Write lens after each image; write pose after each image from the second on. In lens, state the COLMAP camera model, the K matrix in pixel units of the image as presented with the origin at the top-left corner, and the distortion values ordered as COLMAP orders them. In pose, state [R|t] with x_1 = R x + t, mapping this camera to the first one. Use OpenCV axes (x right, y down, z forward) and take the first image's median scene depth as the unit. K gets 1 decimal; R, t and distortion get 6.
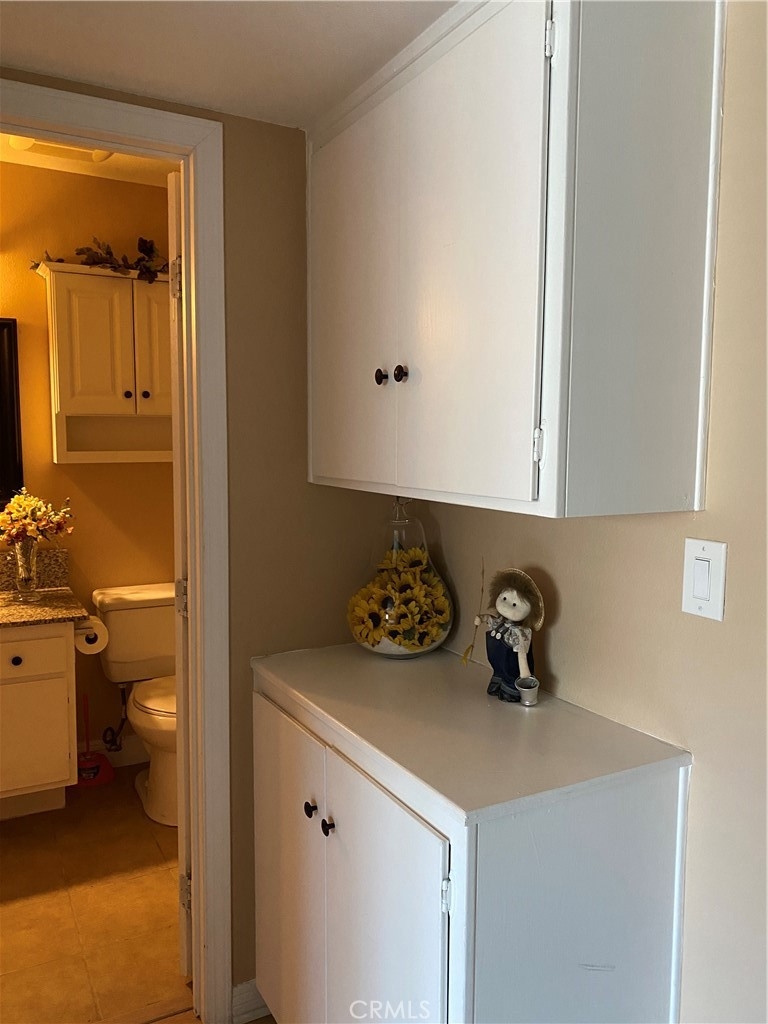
lens RADIAL K [[775.8, 0, 382.7], [0, 775.8, 511.1], [0, 0, 1]] dist [0.039506, -0.019454]
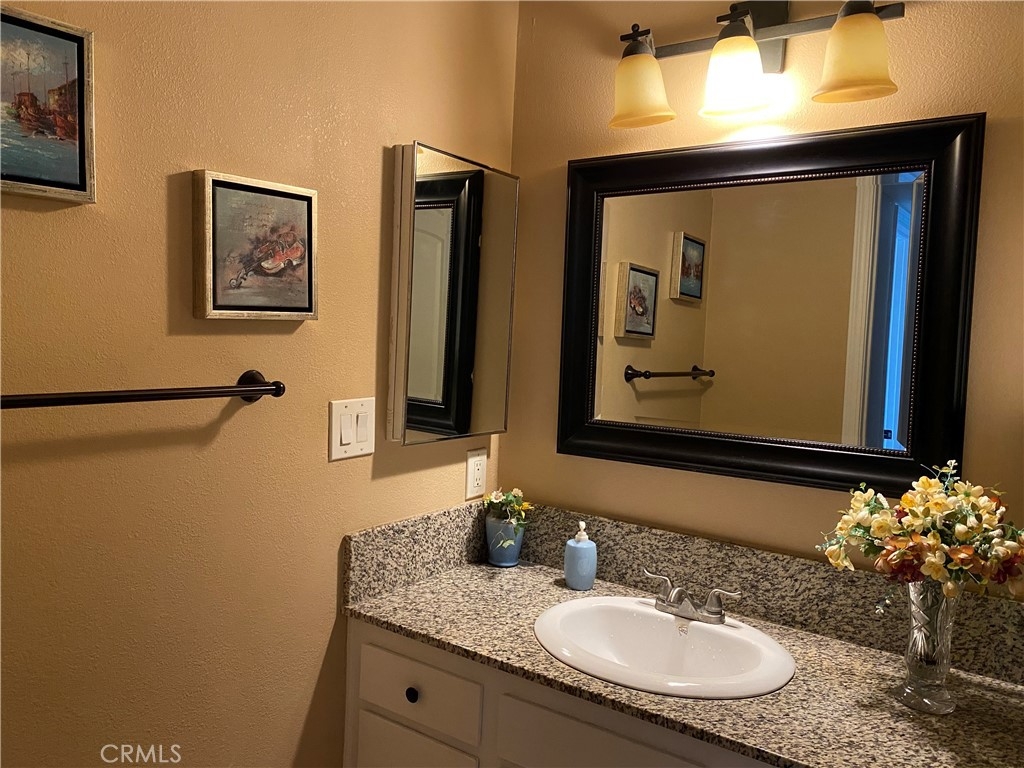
lens RADIAL K [[775.8, 0, 511.8], [0, 775.8, 381.2], [0, 0, 1]] dist [0.039506, -0.019454]
pose [[0.434230, 0.064929, -0.898459, -0.156476], [-0.119771, 0.992705, 0.013854, -0.055608], [0.892804, 0.101593, 0.438839, 0.570710]]
